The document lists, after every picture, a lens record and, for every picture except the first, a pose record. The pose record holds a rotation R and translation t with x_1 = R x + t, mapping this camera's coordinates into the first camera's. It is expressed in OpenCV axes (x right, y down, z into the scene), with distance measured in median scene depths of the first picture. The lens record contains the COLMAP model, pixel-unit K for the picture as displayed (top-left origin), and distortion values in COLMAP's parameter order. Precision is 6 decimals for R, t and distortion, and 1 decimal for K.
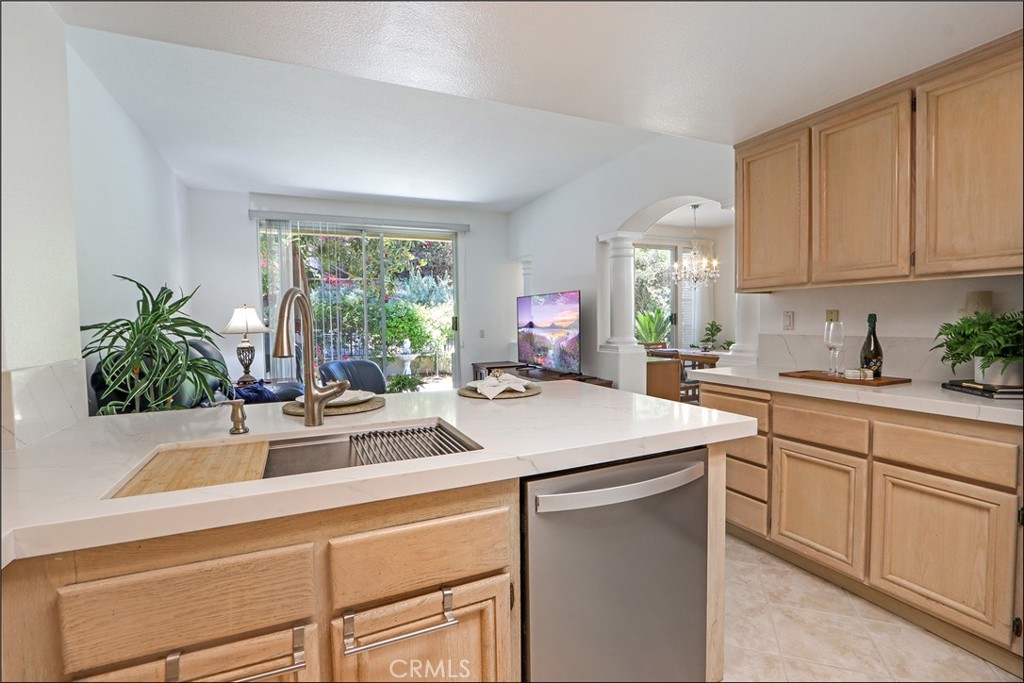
lens RADIAL K [[479.1, 0, 509.5], [0, 479.1, 342.1], [0, 0, 1]] dist [-0.013303, 0.001245]
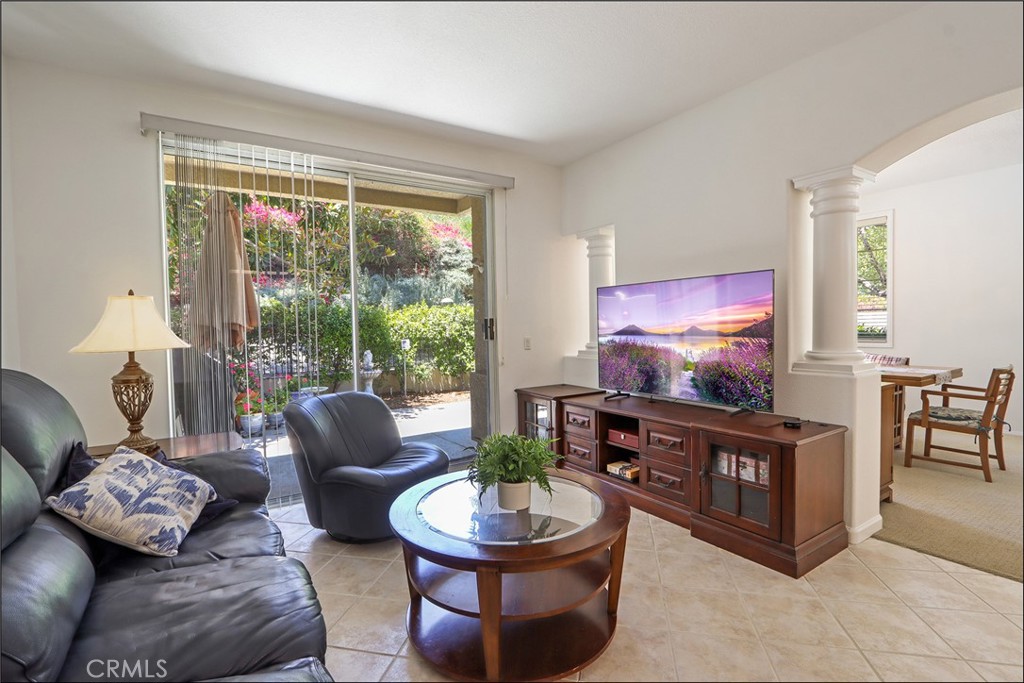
lens RADIAL K [[479.1, 0, 509.5], [0, 479.1, 342.1], [0, 0, 1]] dist [-0.013303, 0.001245]
pose [[0.988255, -0.010388, 0.152463, -0.199624], [0.012615, 0.999827, -0.013647, -0.012890], [-0.152295, 0.015410, 0.988215, 0.374095]]
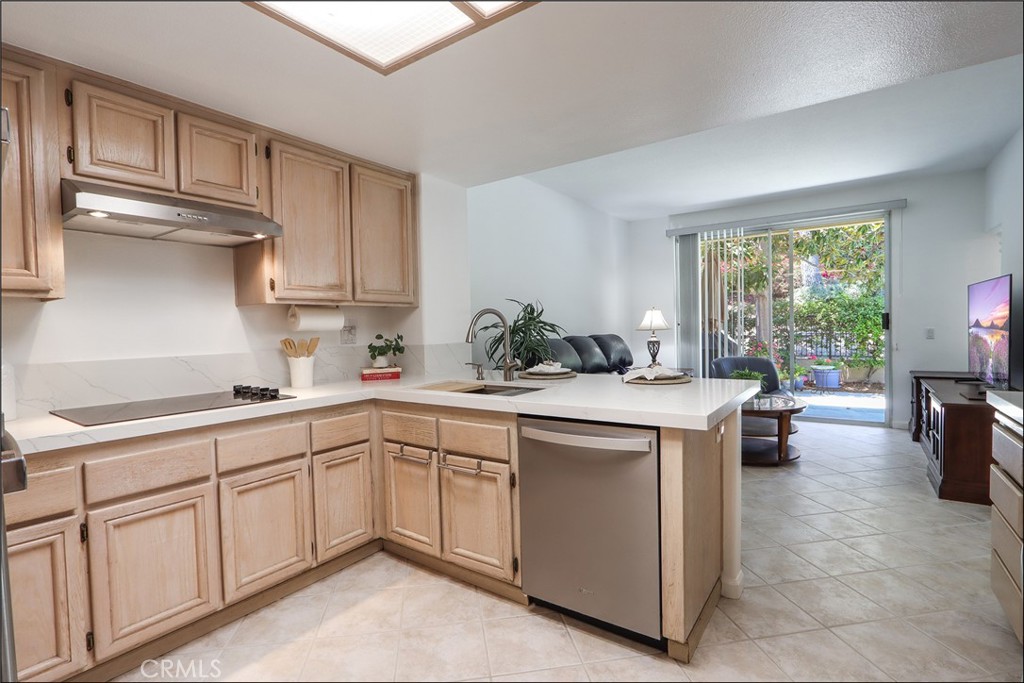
lens RADIAL K [[485.1, 0, 506.7], [0, 485.1, 339.9], [0, 0, 1]] dist [-0.012594, 0.001115]
pose [[0.503715, 0.029286, -0.863373, 0.296127], [-0.026414, 0.999480, 0.018492, -0.005027], [0.863466, 0.013491, 0.504227, 0.009616]]
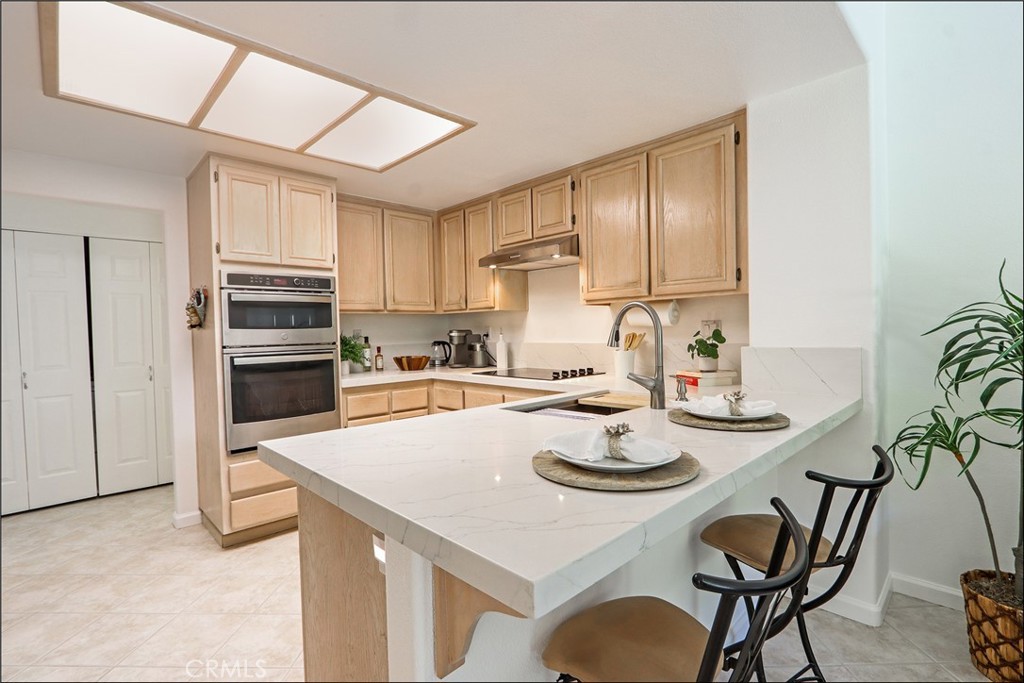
lens RADIAL K [[472.7, 0, 512.2], [0, 472.7, 339.1], [0, 0, 1]] dist [-0.016579, 0.000940]
pose [[-0.936365, 0.045869, -0.348018, 0.086143], [0.022151, 0.997171, 0.071828, -0.024184], [0.350329, 0.059549, -0.934732, 0.487608]]
